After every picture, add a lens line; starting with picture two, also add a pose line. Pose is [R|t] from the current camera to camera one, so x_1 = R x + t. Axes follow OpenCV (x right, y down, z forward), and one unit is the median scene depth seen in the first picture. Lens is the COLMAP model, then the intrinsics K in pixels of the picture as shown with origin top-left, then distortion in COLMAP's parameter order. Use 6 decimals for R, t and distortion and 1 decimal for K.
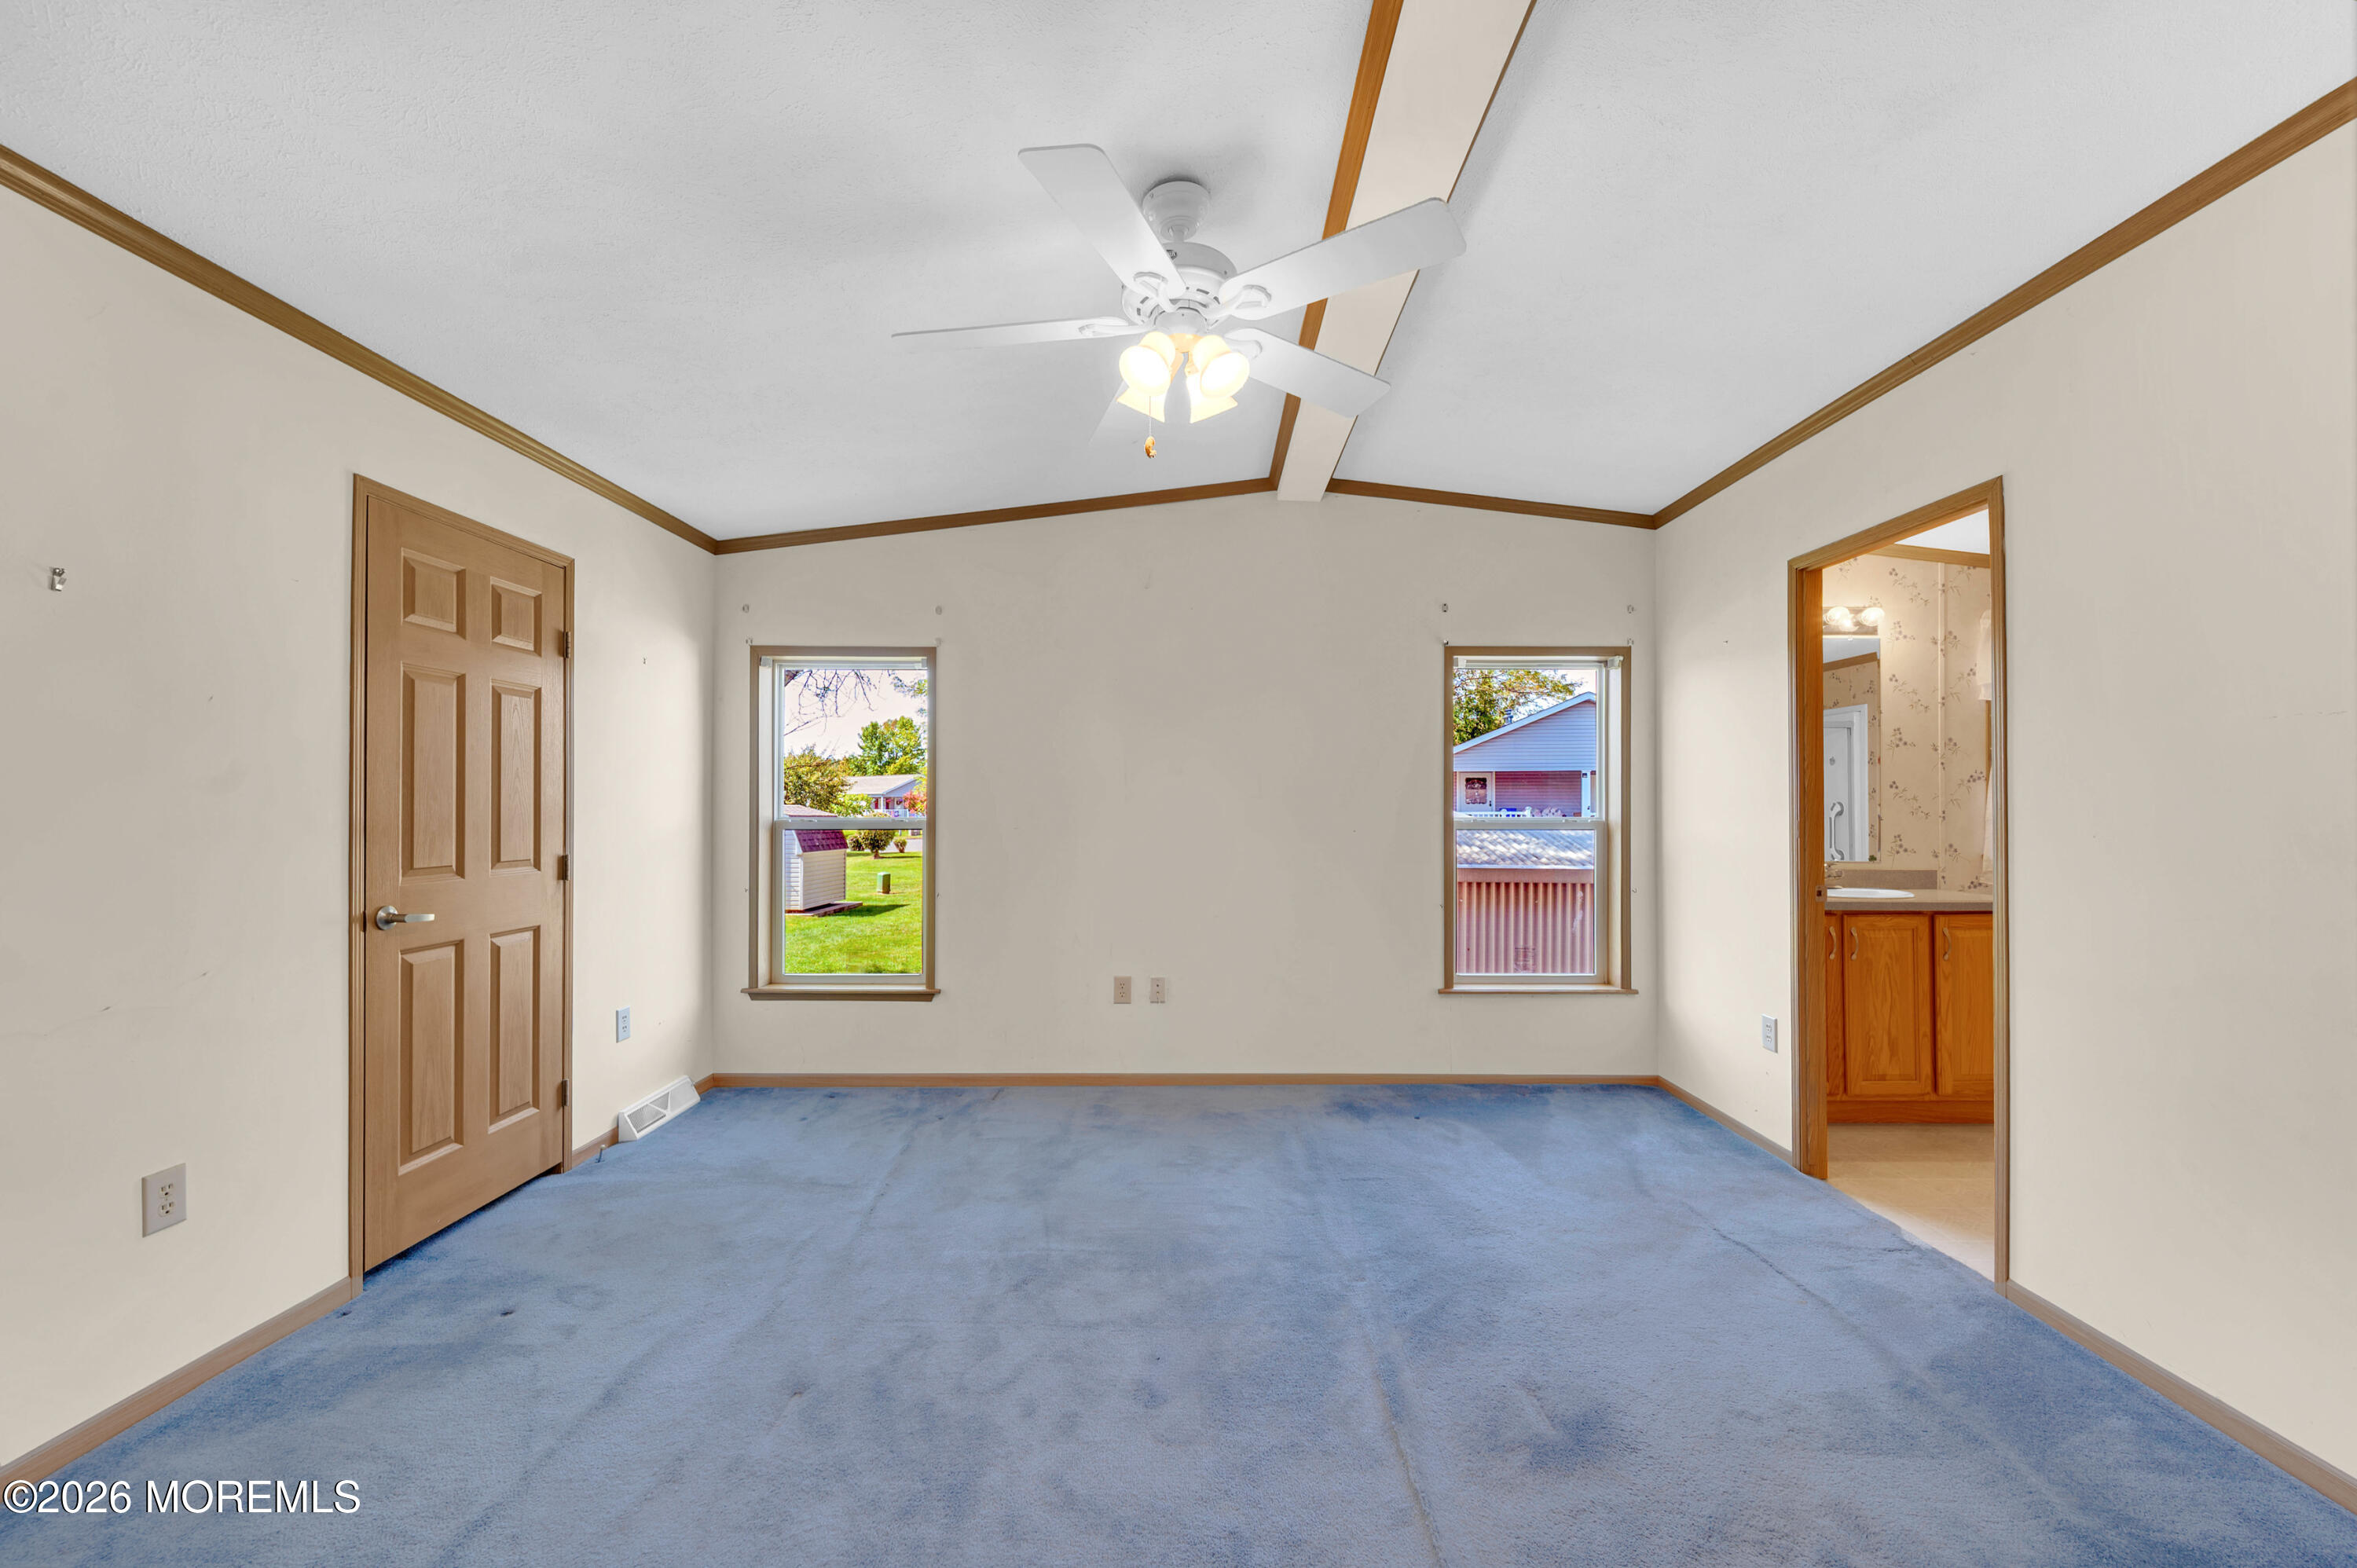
lens RADIAL K [[932.0, 0, 1174.3], [0, 932.0, 791.3], [0, 0, 1]] dist [-0.001435, -0.000165]
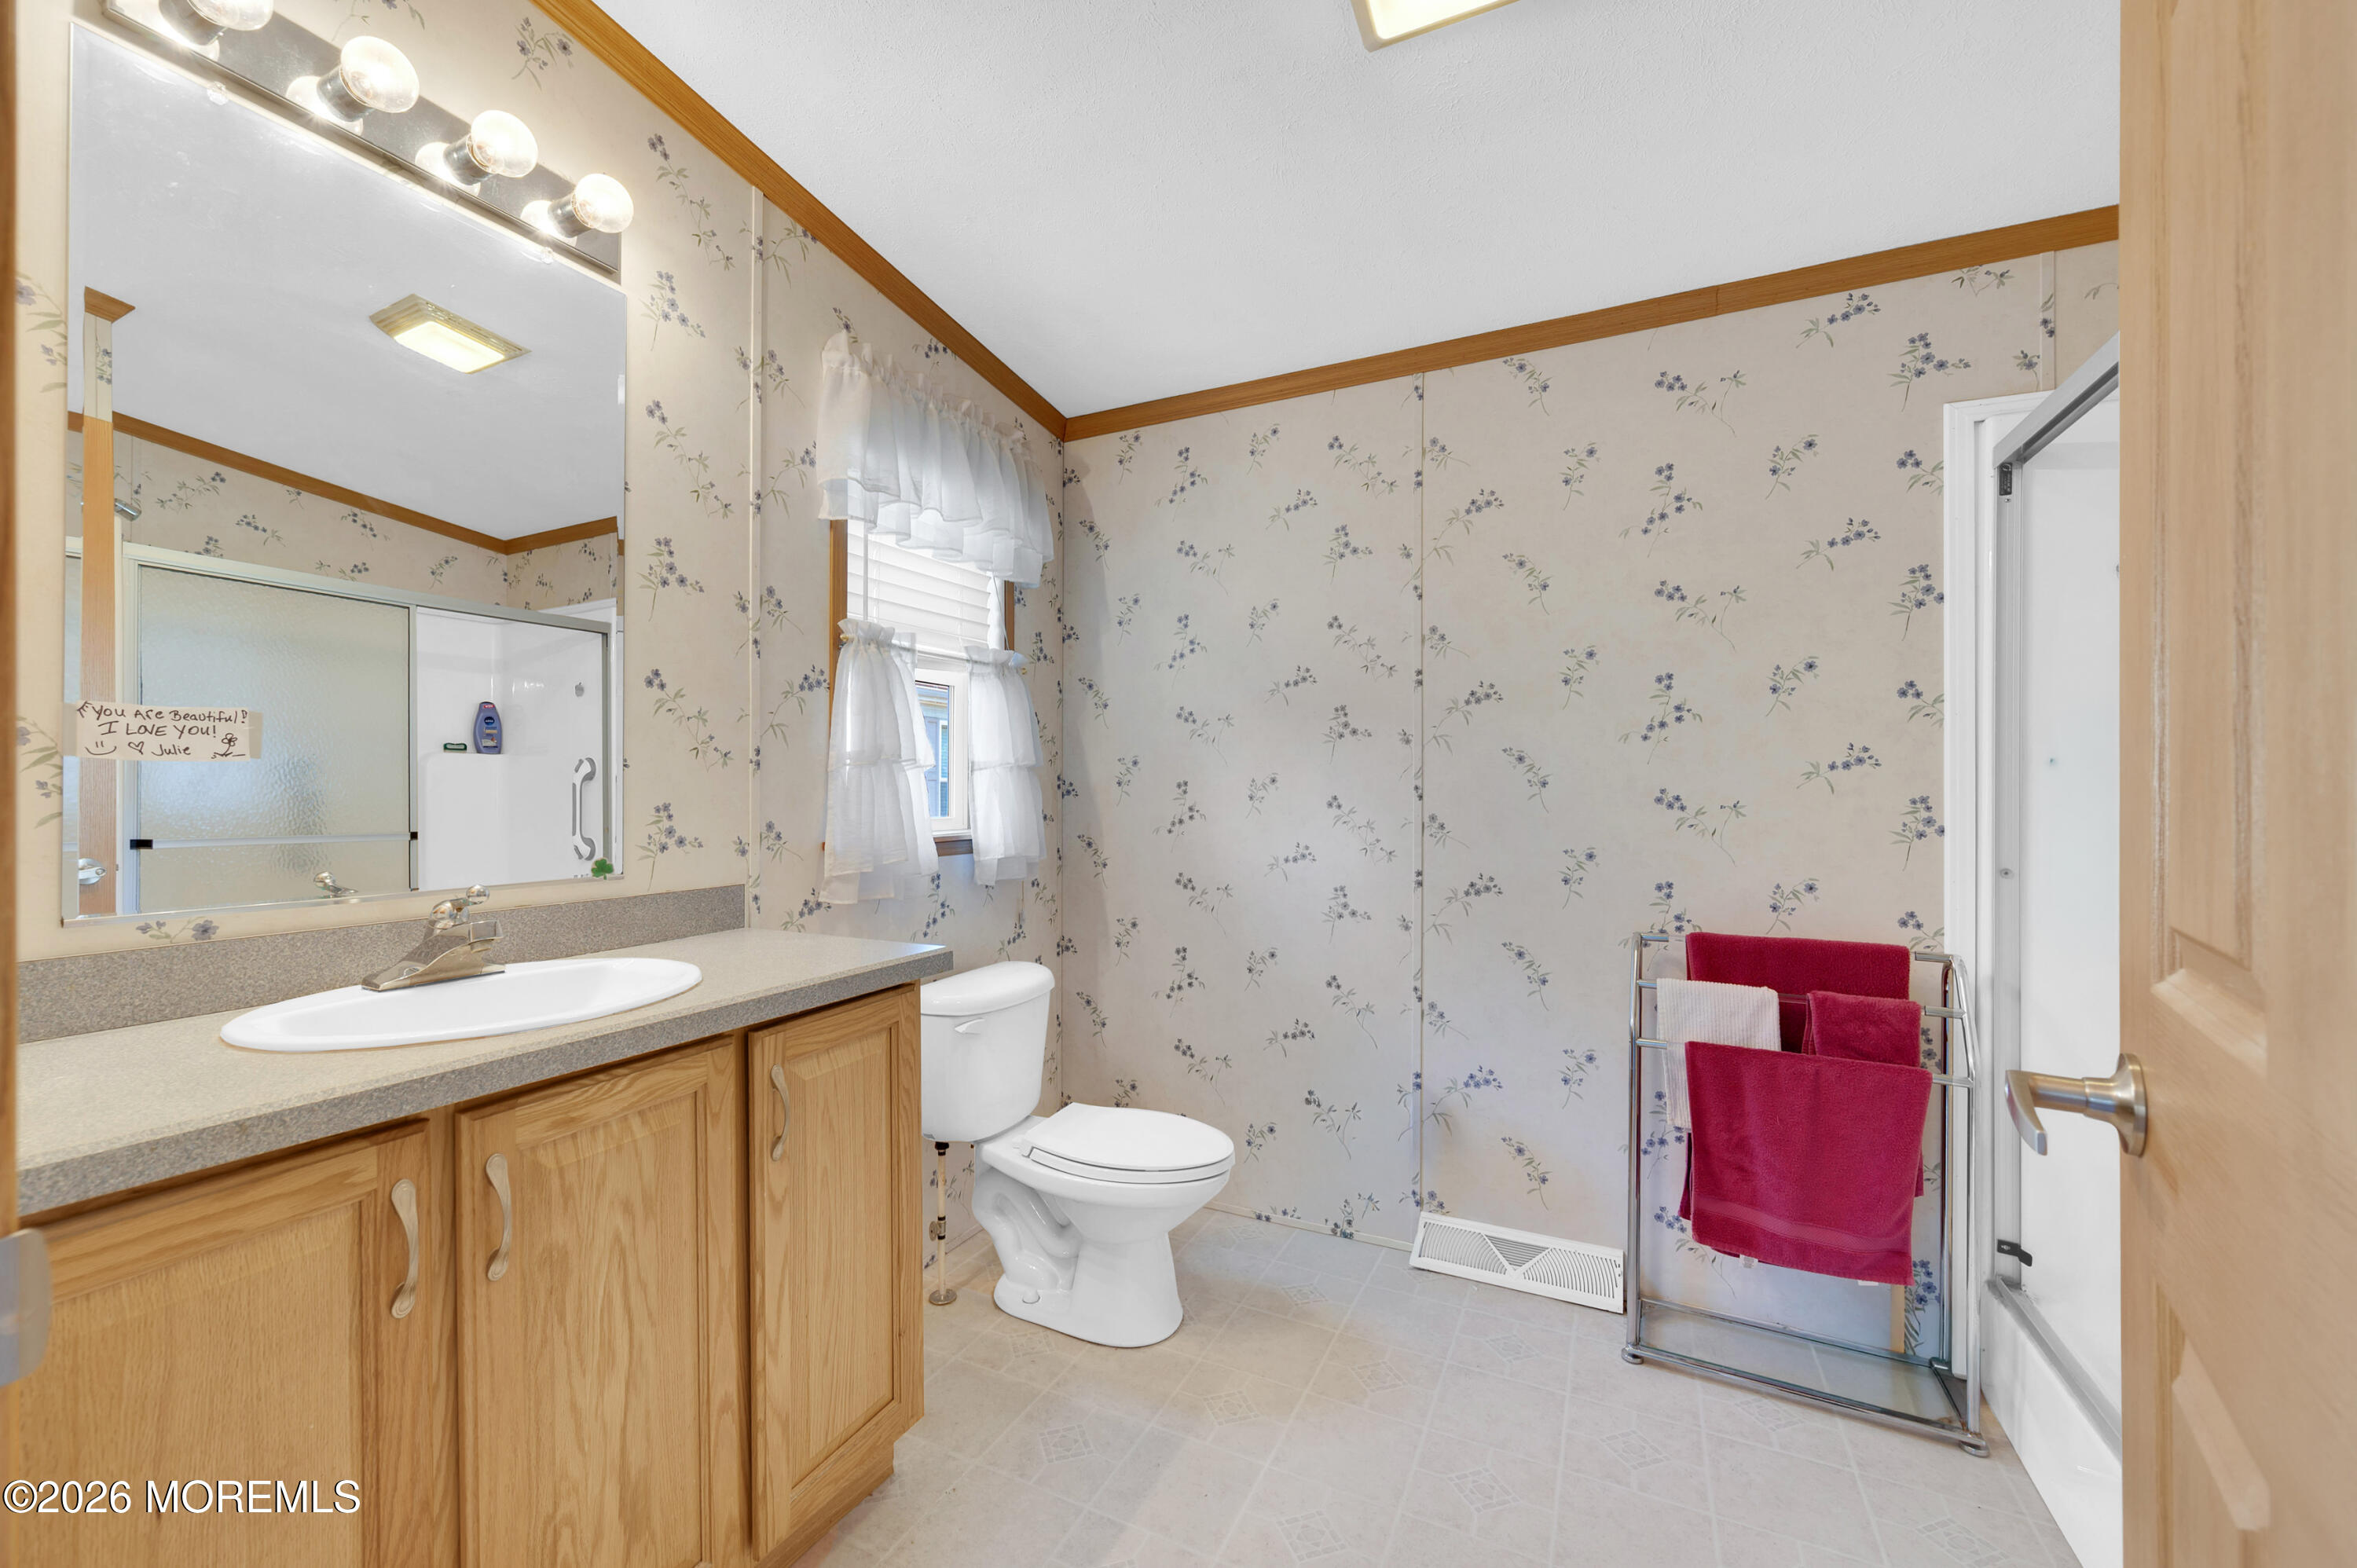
lens RADIAL K [[932.0, 0, 1157.2], [0, 932.0, 785.0], [0, 0, 1]] dist [-0.001435, -0.000165]
pose [[0.427357, -0.001169, 0.904082, 0.507988], [-0.009509, 0.999938, 0.005788, 0.034049], [-0.904033, -0.011071, 0.427320, 0.640081]]
